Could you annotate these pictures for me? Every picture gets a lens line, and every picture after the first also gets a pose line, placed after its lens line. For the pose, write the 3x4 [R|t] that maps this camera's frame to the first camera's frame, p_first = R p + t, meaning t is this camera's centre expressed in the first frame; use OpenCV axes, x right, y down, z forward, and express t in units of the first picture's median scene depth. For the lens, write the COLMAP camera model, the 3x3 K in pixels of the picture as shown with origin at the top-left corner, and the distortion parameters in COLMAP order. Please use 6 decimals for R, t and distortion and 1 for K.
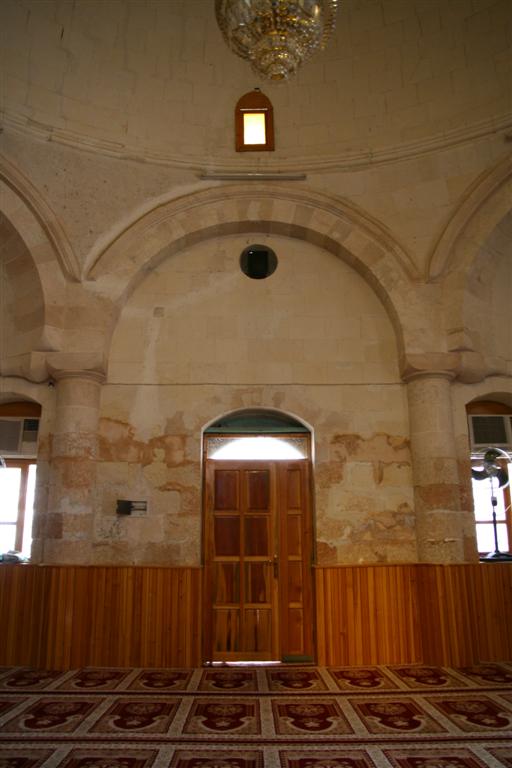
lens RADIAL K [[601.4, 0, 256.0], [0, 601.4, 384.0], [0, 0, 1]] dist [-0.155340, 0.137883]
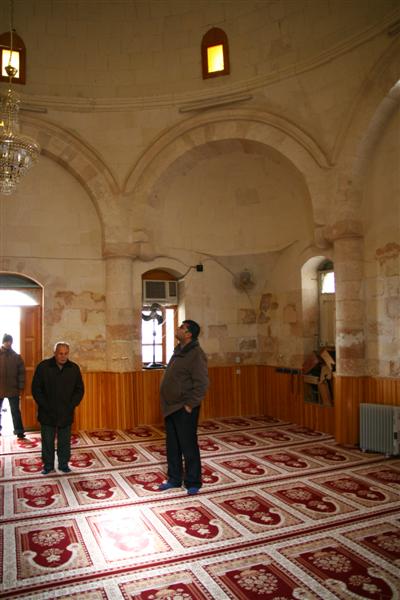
lens RADIAL K [[469.8, 0, 200.0], [0, 469.8, 300.0], [0, 0, 1]] dist [-0.155340, 0.137883]
pose [[0.925686, 0.012636, 0.378081, 0.018651], [-0.091694, 0.977133, 0.191842, -0.160669], [-0.367011, -0.212253, 0.905677, -0.239632]]
